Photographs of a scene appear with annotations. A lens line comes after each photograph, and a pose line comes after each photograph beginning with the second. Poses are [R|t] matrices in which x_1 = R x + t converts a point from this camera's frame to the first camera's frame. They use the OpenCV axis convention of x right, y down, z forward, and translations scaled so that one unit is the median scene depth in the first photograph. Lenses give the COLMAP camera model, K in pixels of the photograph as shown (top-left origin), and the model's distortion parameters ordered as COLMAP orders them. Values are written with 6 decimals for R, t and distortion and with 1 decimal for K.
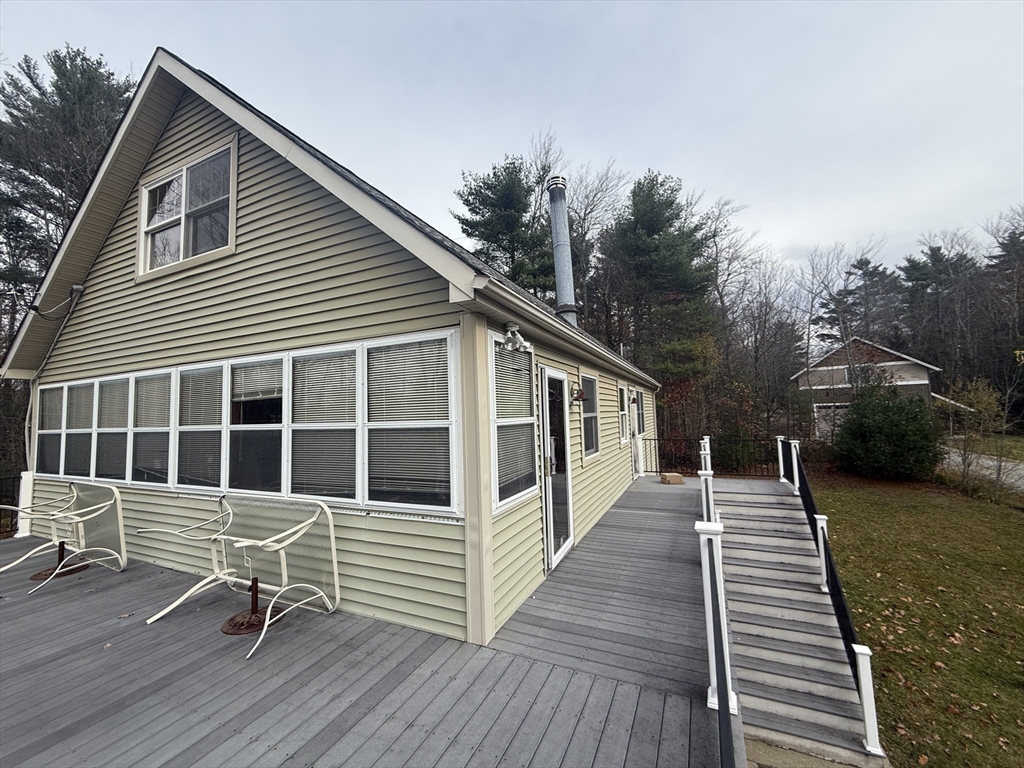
lens RADIAL K [[407.9, 0, 508.9], [0, 407.9, 380.8], [0, 0, 1]] dist [-0.002139, -0.000027]
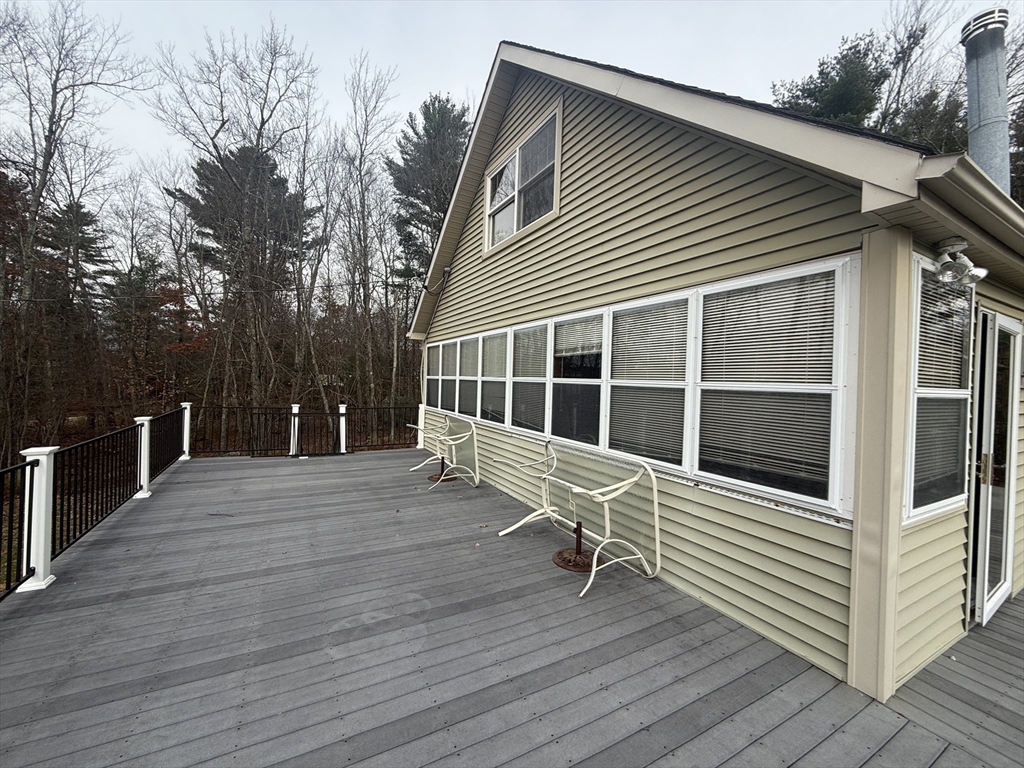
lens RADIAL K [[407.9, 0, 504.9], [0, 407.9, 379.2], [0, 0, 1]] dist [-0.002139, -0.000027]
pose [[0.798637, 0.053589, -0.599422, -0.140091], [-0.005841, 0.996671, 0.081320, 0.024795], [0.601785, -0.061444, 0.796291, 0.053567]]
